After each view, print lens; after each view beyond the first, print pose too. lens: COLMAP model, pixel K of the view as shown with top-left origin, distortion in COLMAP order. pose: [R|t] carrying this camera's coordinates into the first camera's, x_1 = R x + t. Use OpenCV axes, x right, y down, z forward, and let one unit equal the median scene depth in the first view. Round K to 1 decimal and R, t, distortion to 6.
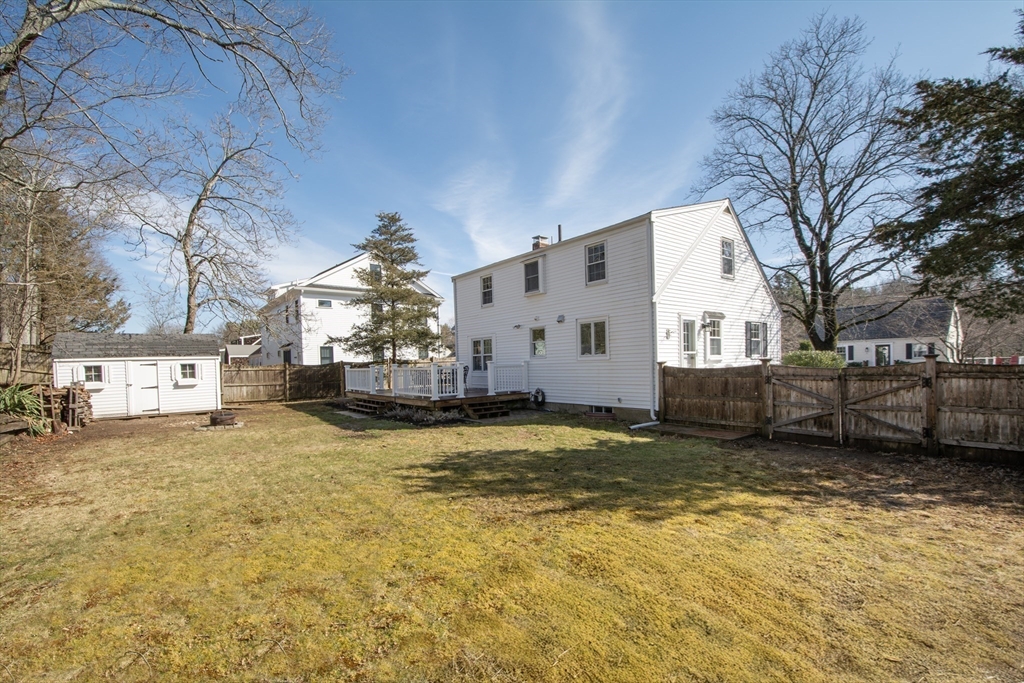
lens RADIAL K [[443.1, 0, 503.2], [0, 443.1, 353.7], [0, 0, 1]] dist [0.000209, -0.000047]
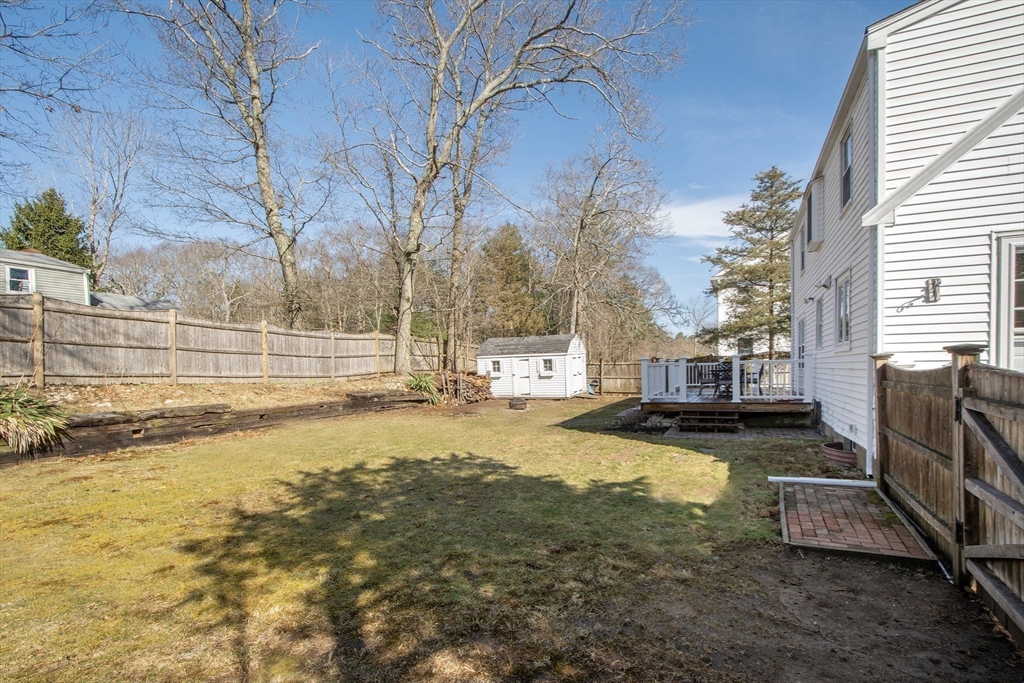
lens RADIAL K [[451.5, 0, 510.6], [0, 451.5, 371.9], [0, 0, 1]] dist [0.000836, -0.000153]
pose [[0.538283, 0.021732, -0.842484, 0.418915], [0.024787, 0.998827, 0.041601, 0.004838], [0.842400, -0.043276, 0.537113, 0.321332]]
